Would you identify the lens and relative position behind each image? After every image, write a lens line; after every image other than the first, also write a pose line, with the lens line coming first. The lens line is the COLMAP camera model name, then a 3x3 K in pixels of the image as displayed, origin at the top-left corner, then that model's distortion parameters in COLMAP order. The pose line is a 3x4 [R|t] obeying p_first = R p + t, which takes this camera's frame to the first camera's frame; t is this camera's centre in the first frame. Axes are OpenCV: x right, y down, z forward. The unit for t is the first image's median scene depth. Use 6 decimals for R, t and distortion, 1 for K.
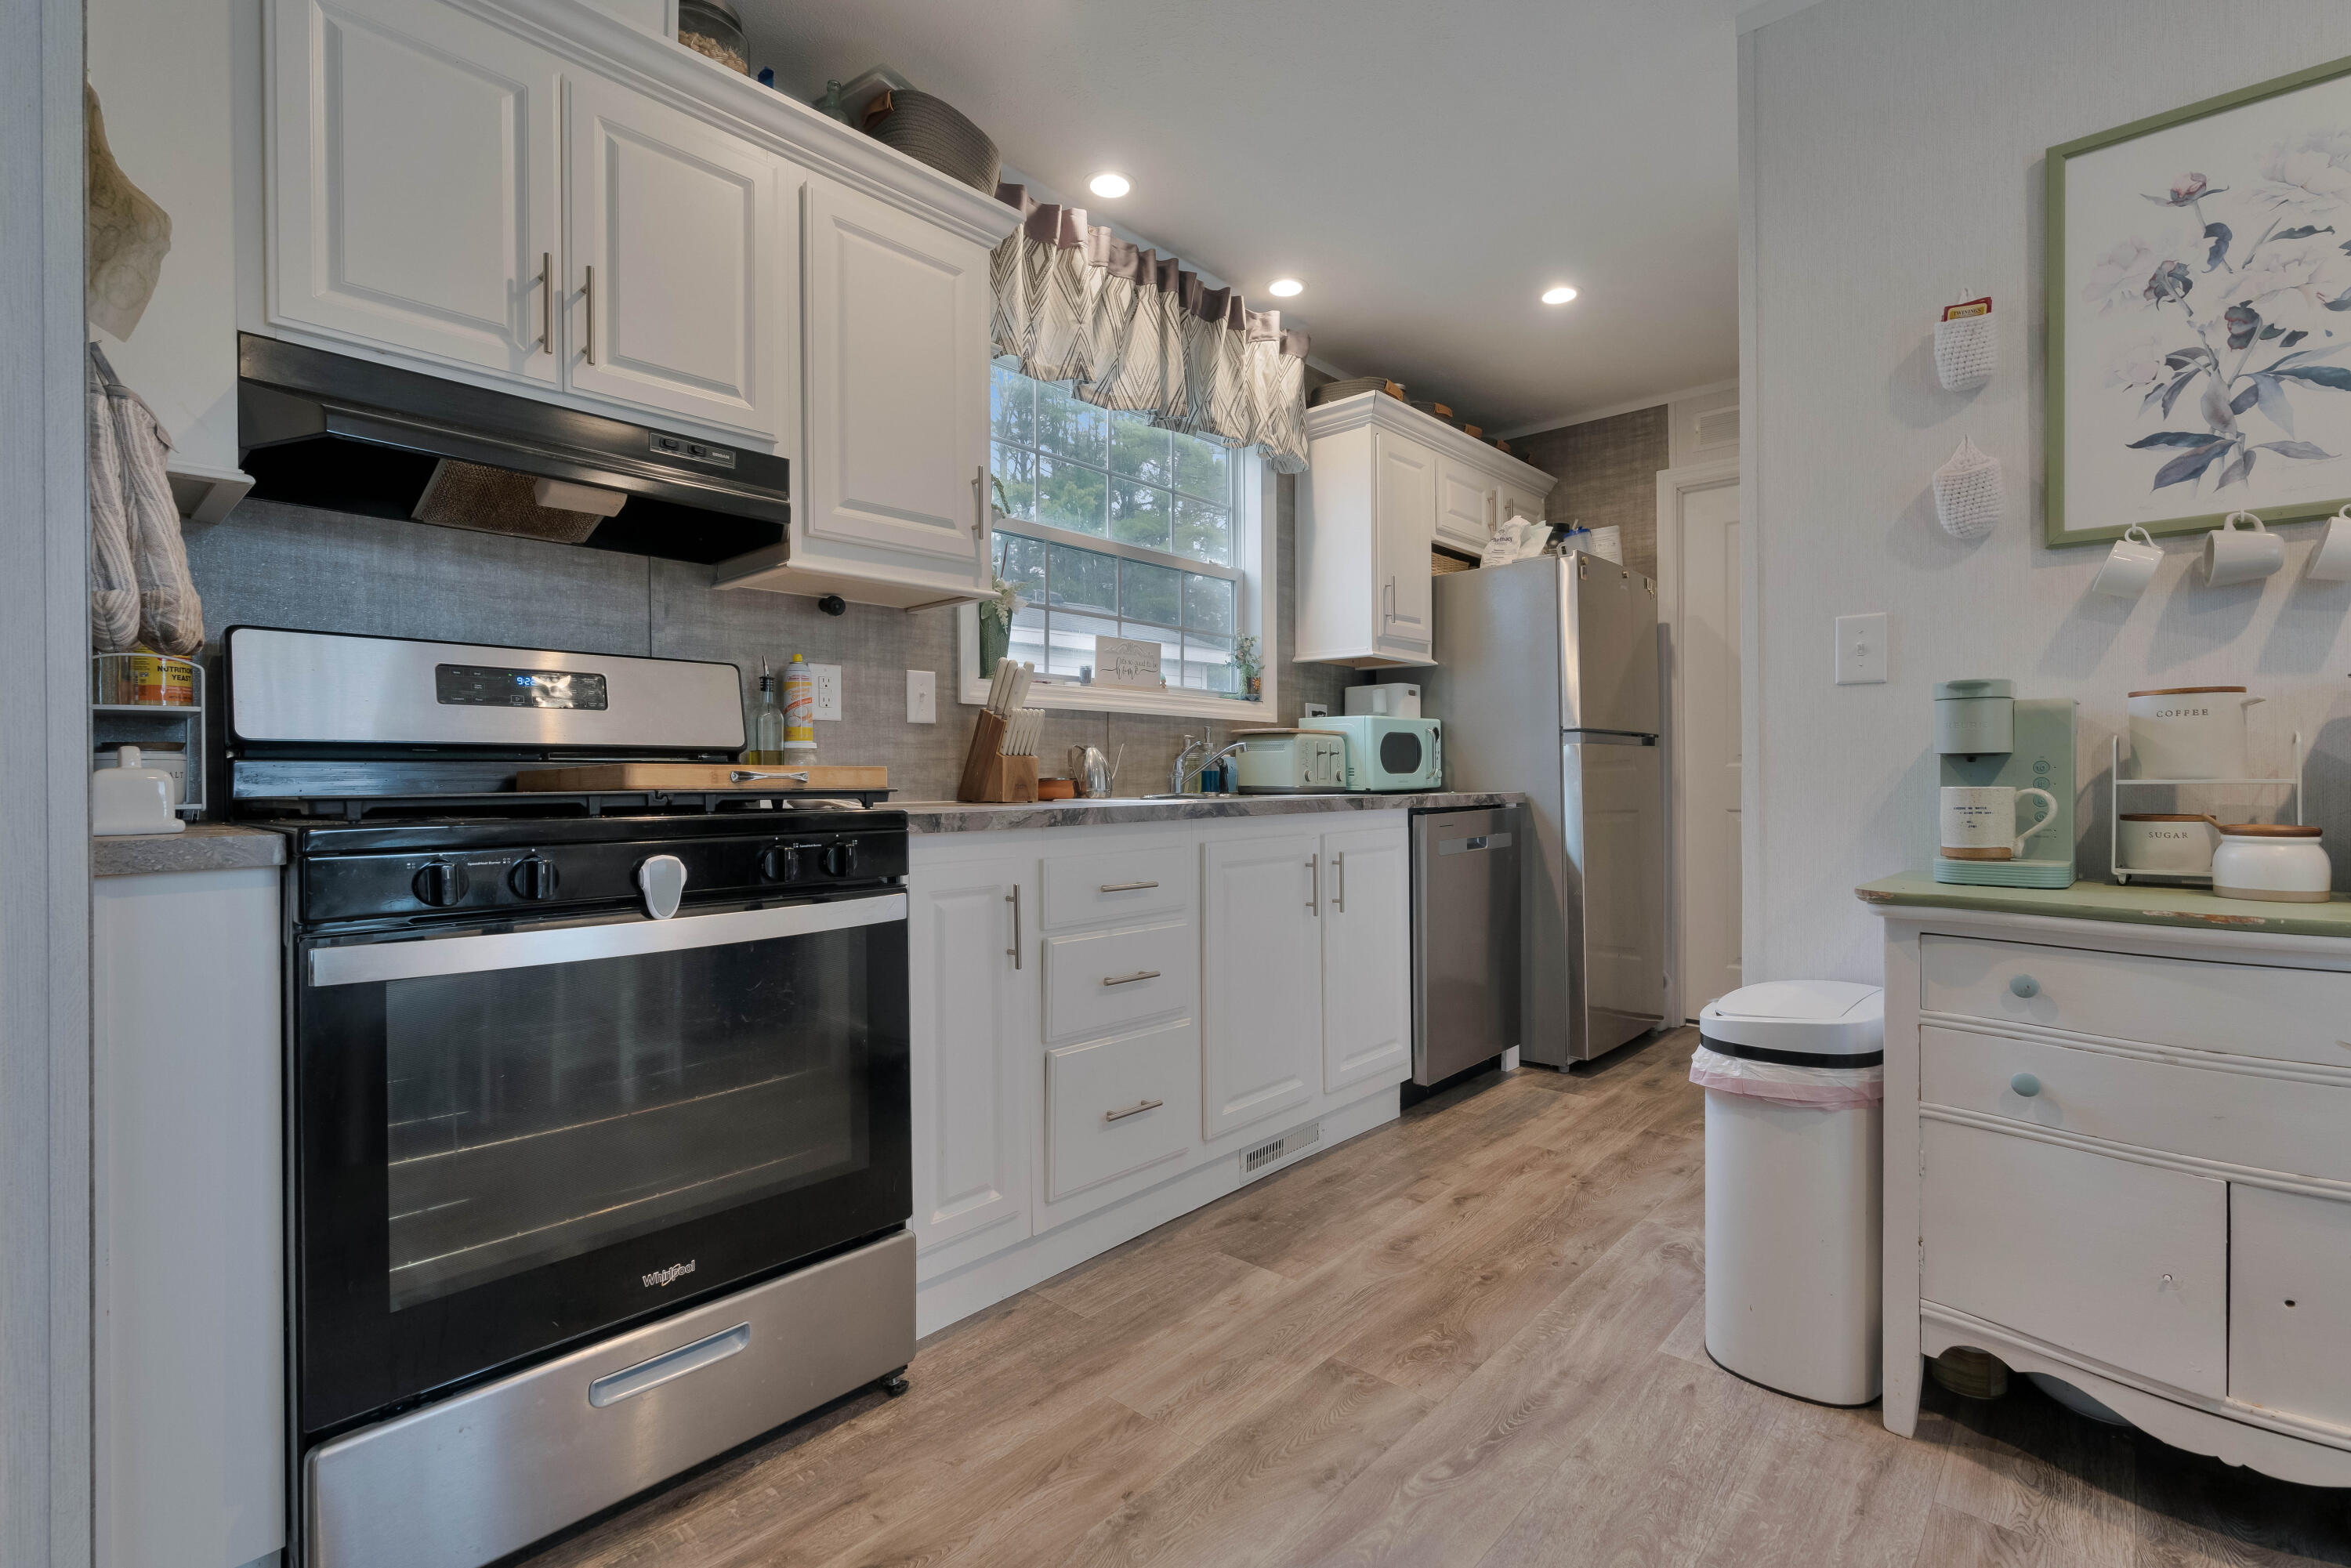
lens RADIAL K [[1052.6, 0, 1180.6], [0, 1052.6, 780.7], [0, 0, 1]] dist [-0.011943, 0.003116]
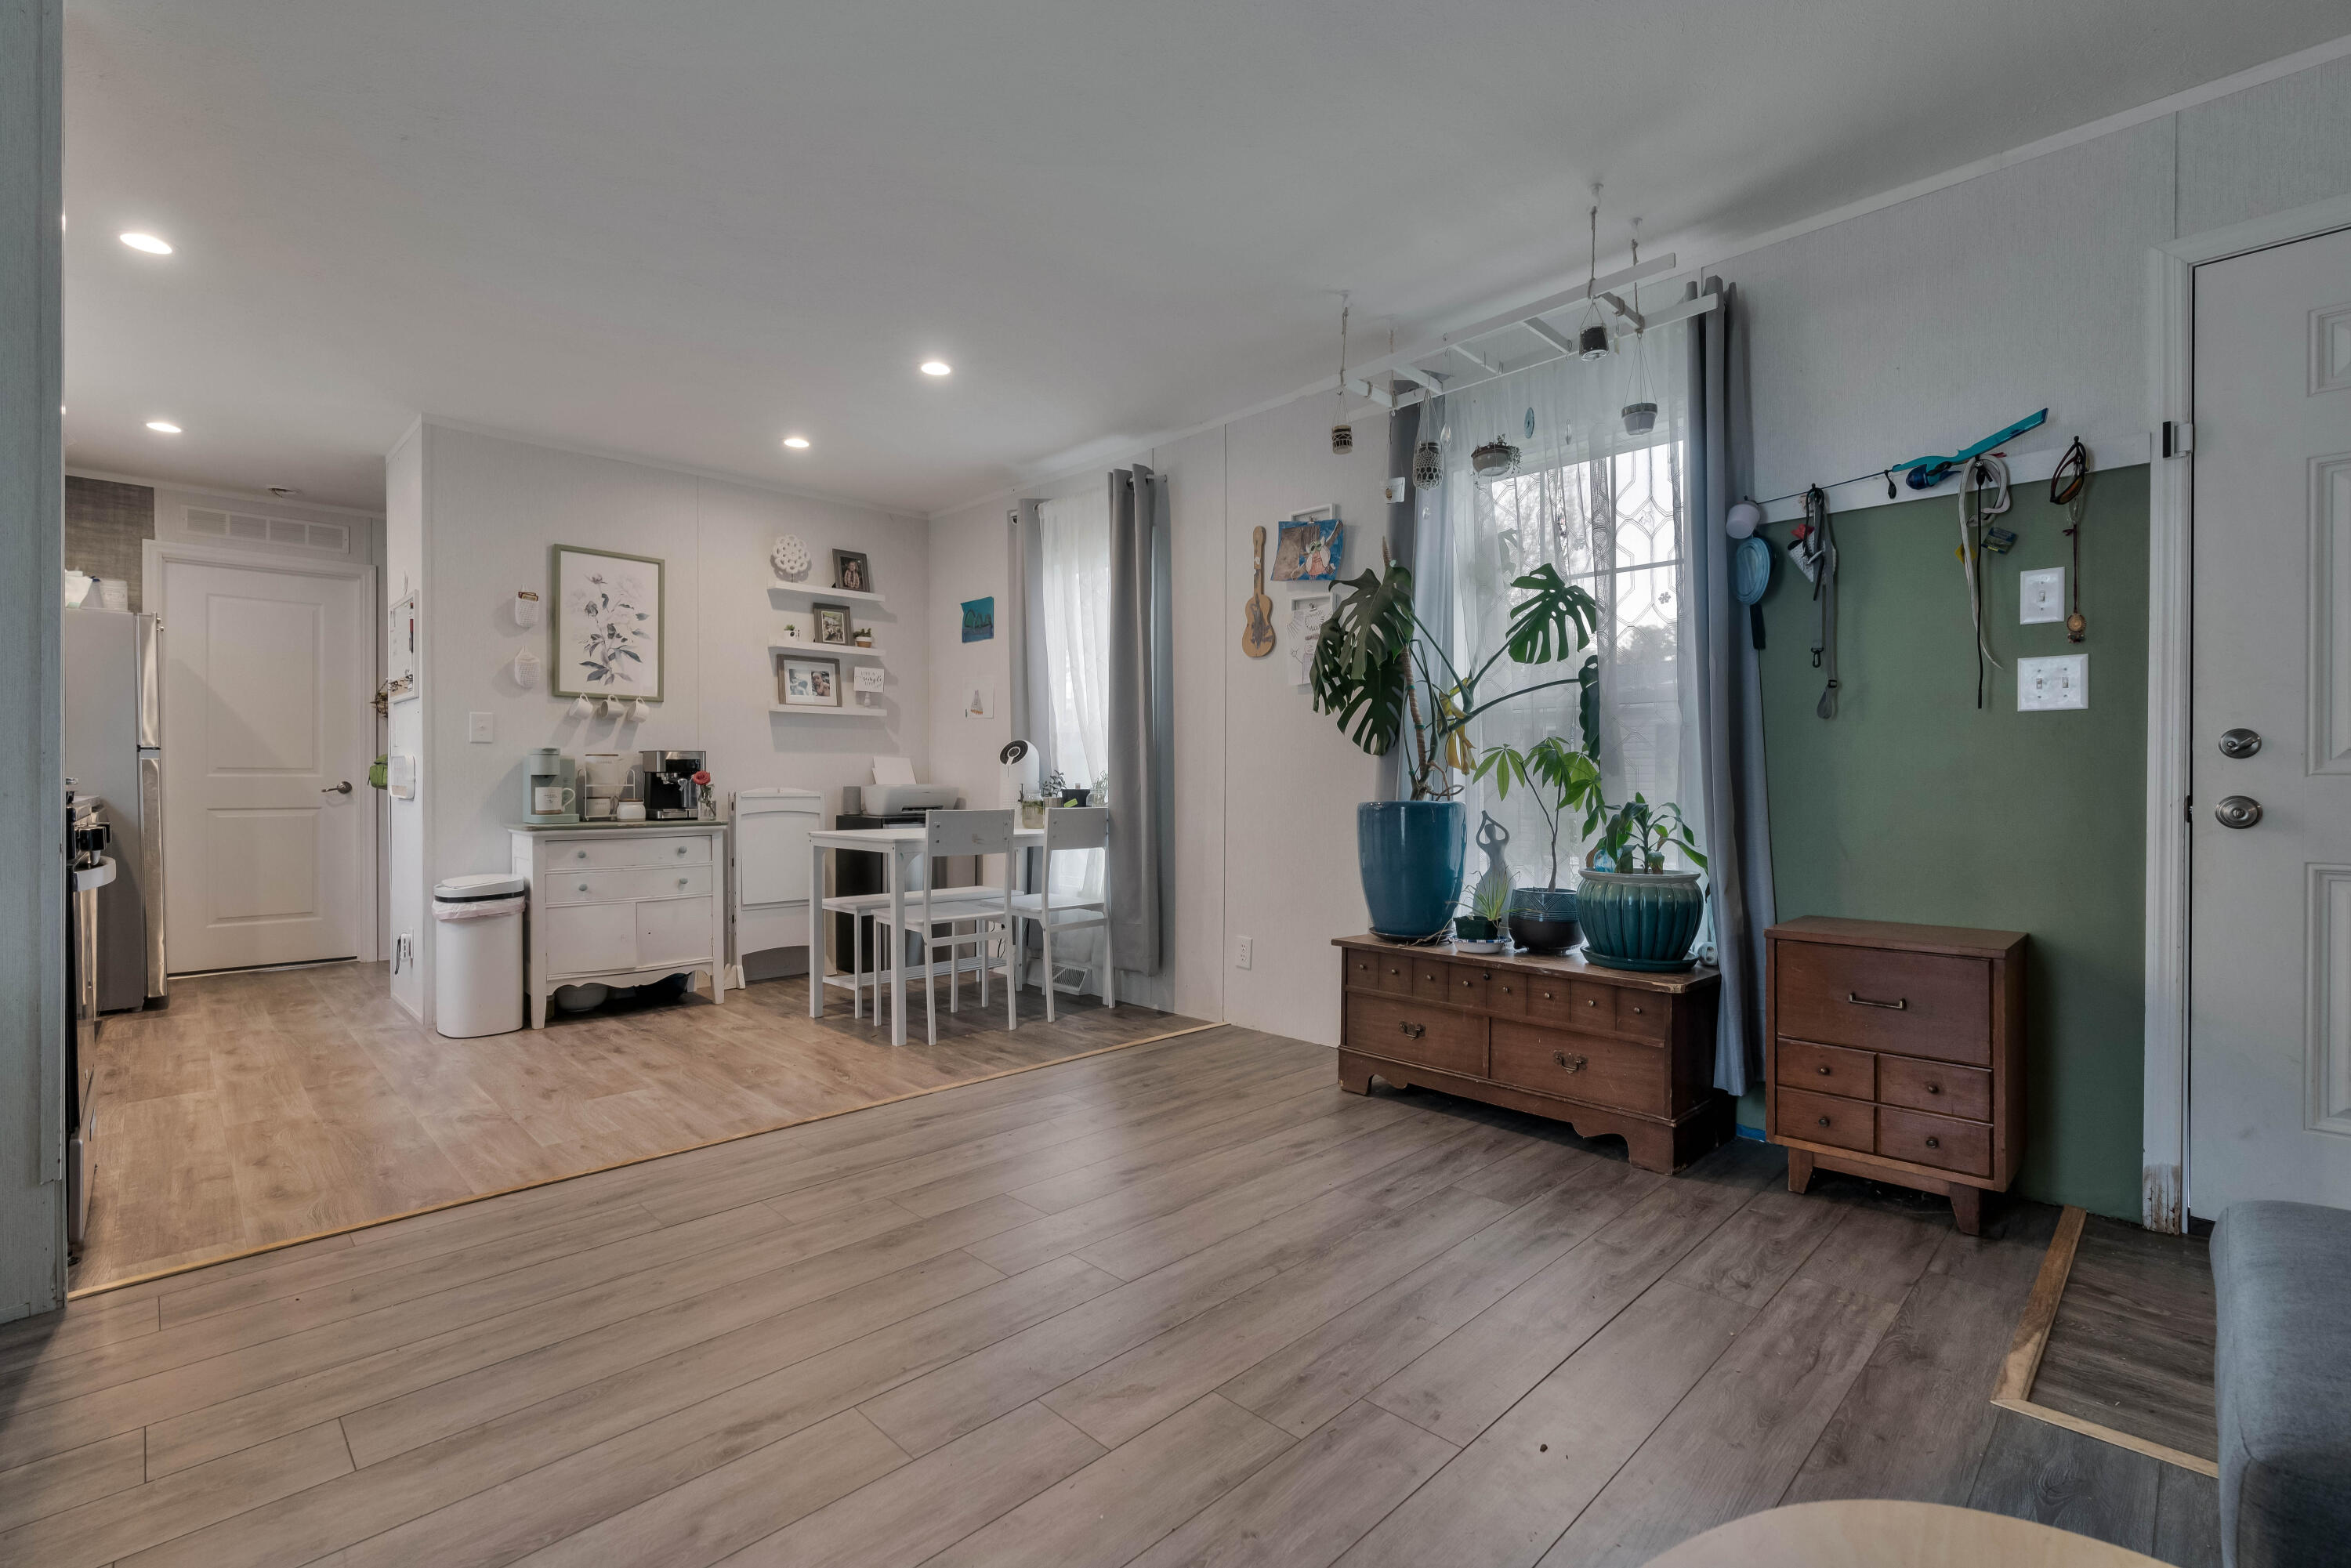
lens RADIAL K [[1052.6, 0, 1188.2], [0, 1052.6, 780.9], [0, 0, 1]] dist [-0.011943, 0.003116]
pose [[0.053853, 0.005250, 0.998535, -1.597732], [0.004189, 0.999976, -0.005484, 0.009173], [-0.998540, 0.004478, 0.053830, -0.587512]]
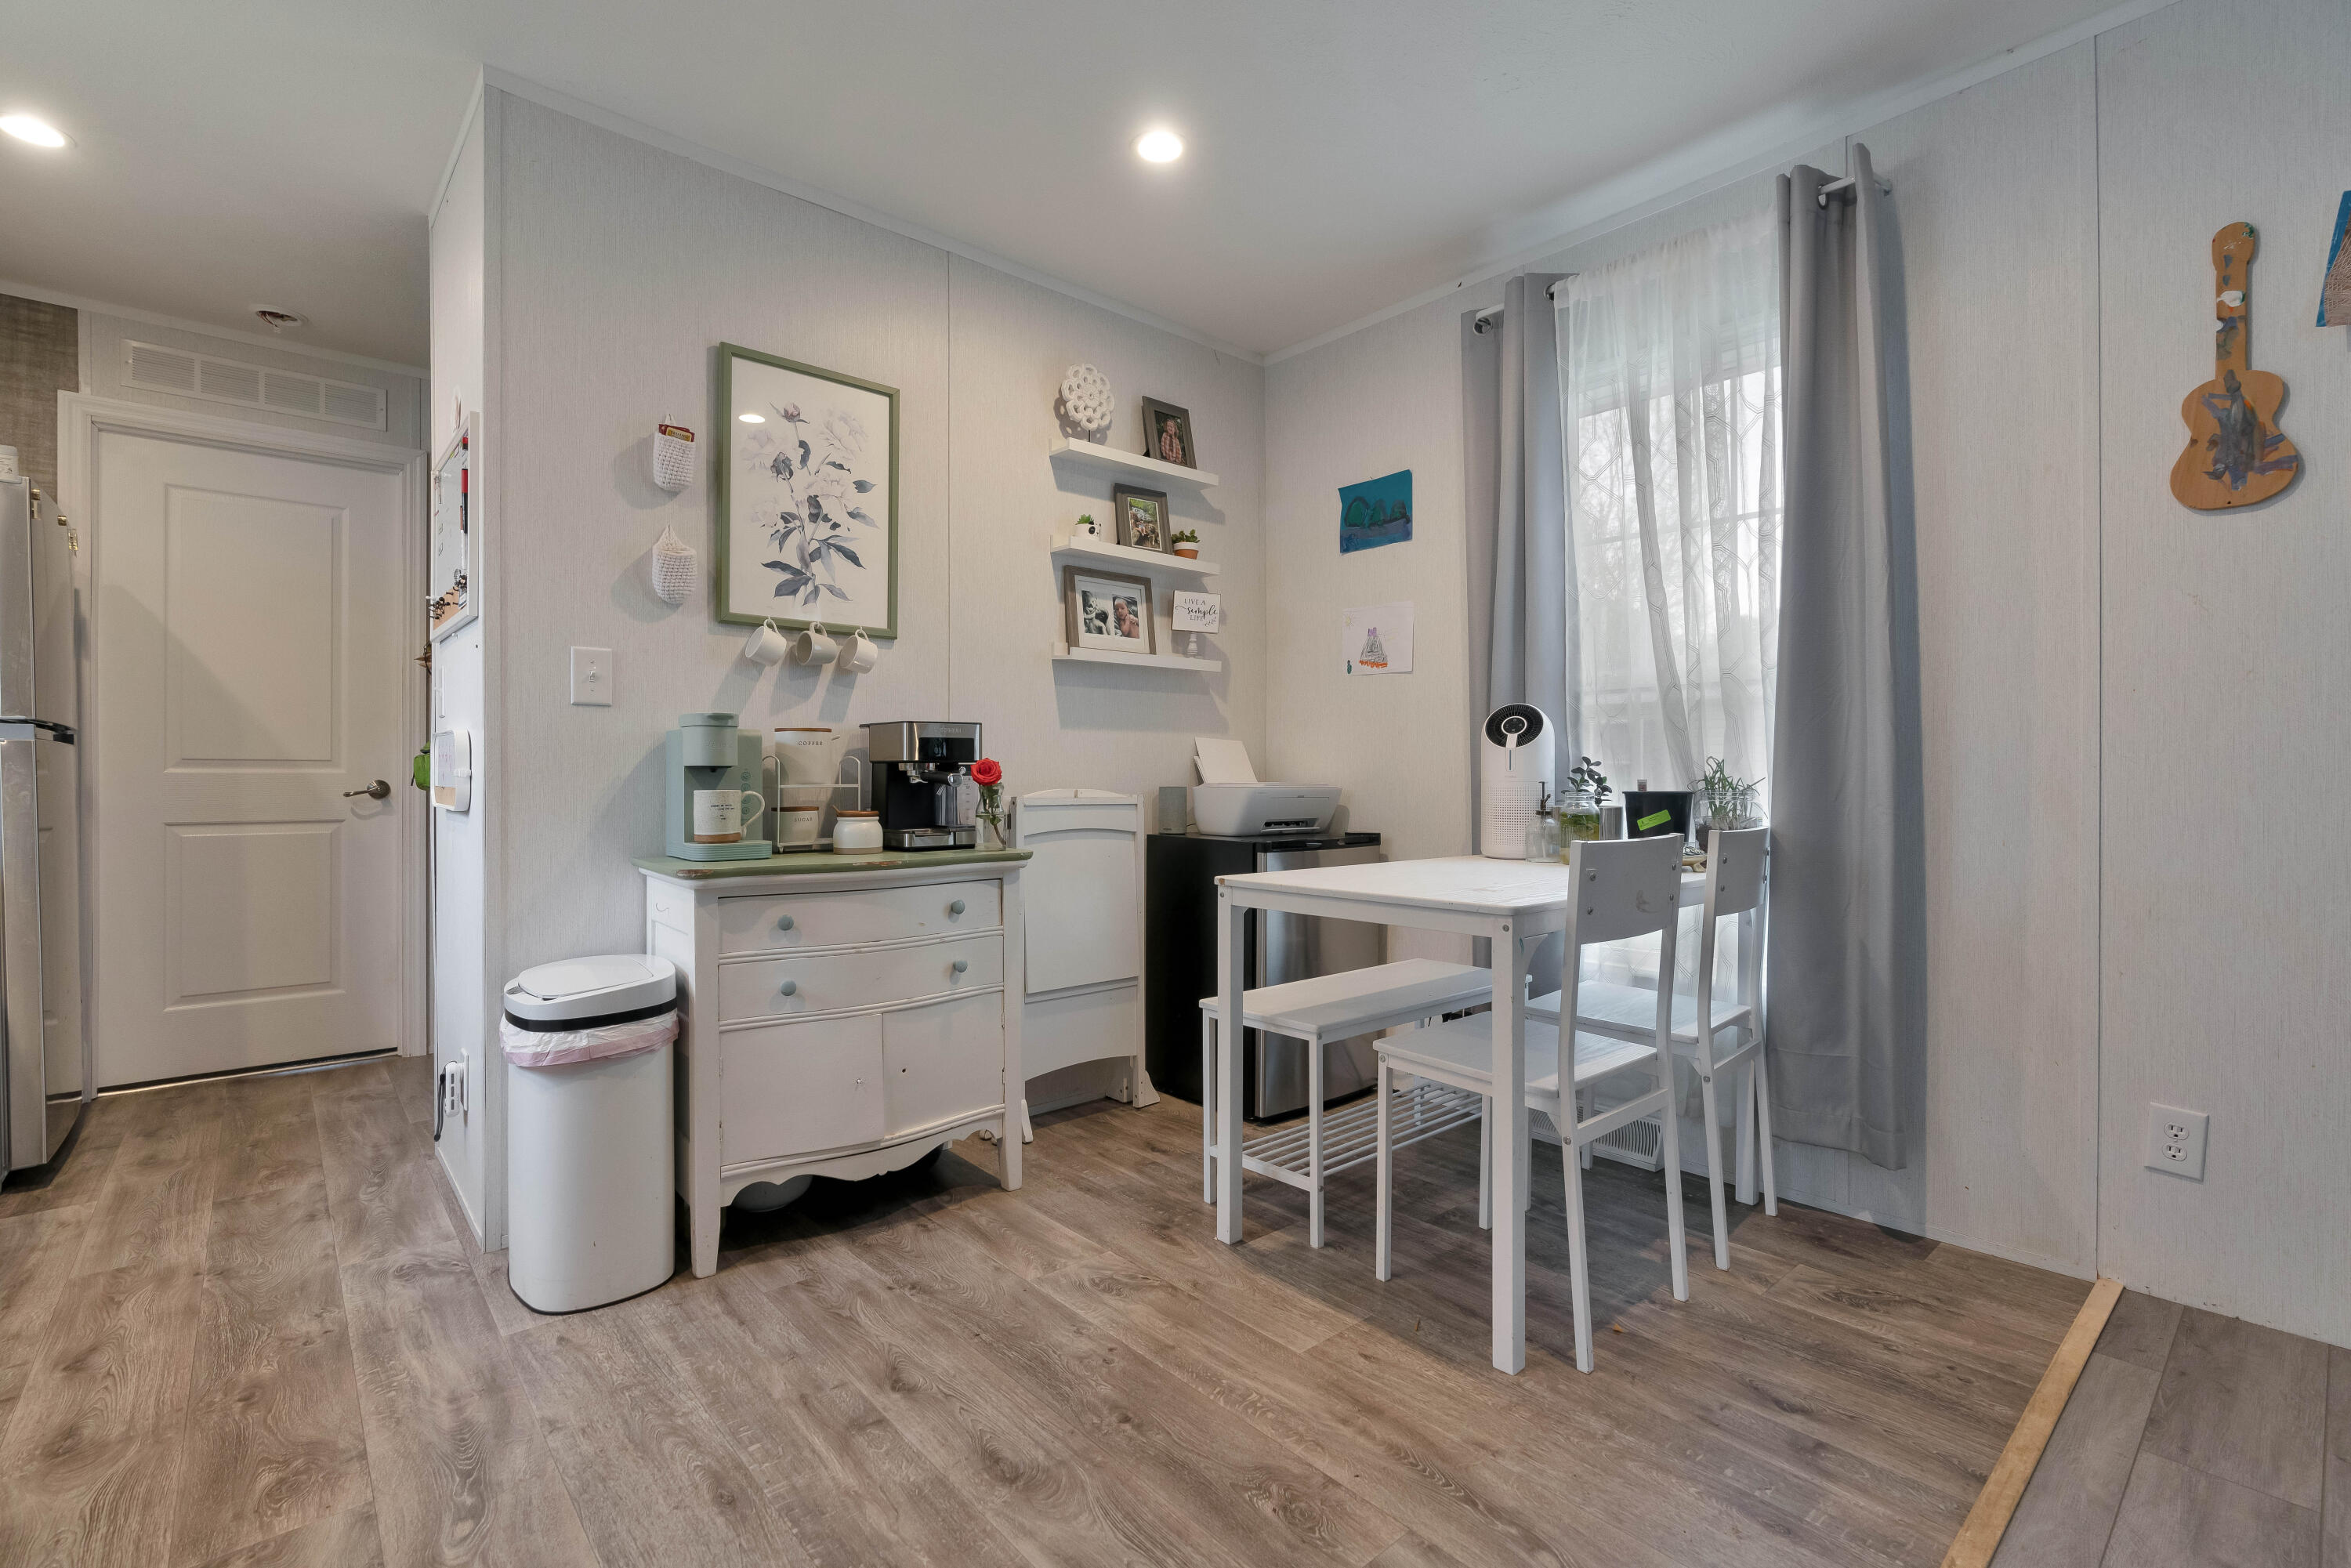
lens RADIAL K [[1052.6, 0, 1185.5], [0, 1052.6, 774.4], [0, 0, 1]] dist [-0.011943, 0.003116]
pose [[0.111277, 0.008959, 0.993749, -0.558230], [0.005185, 0.999941, -0.009595, 0.001589], [-0.993776, 0.006220, 0.111224, 0.233505]]
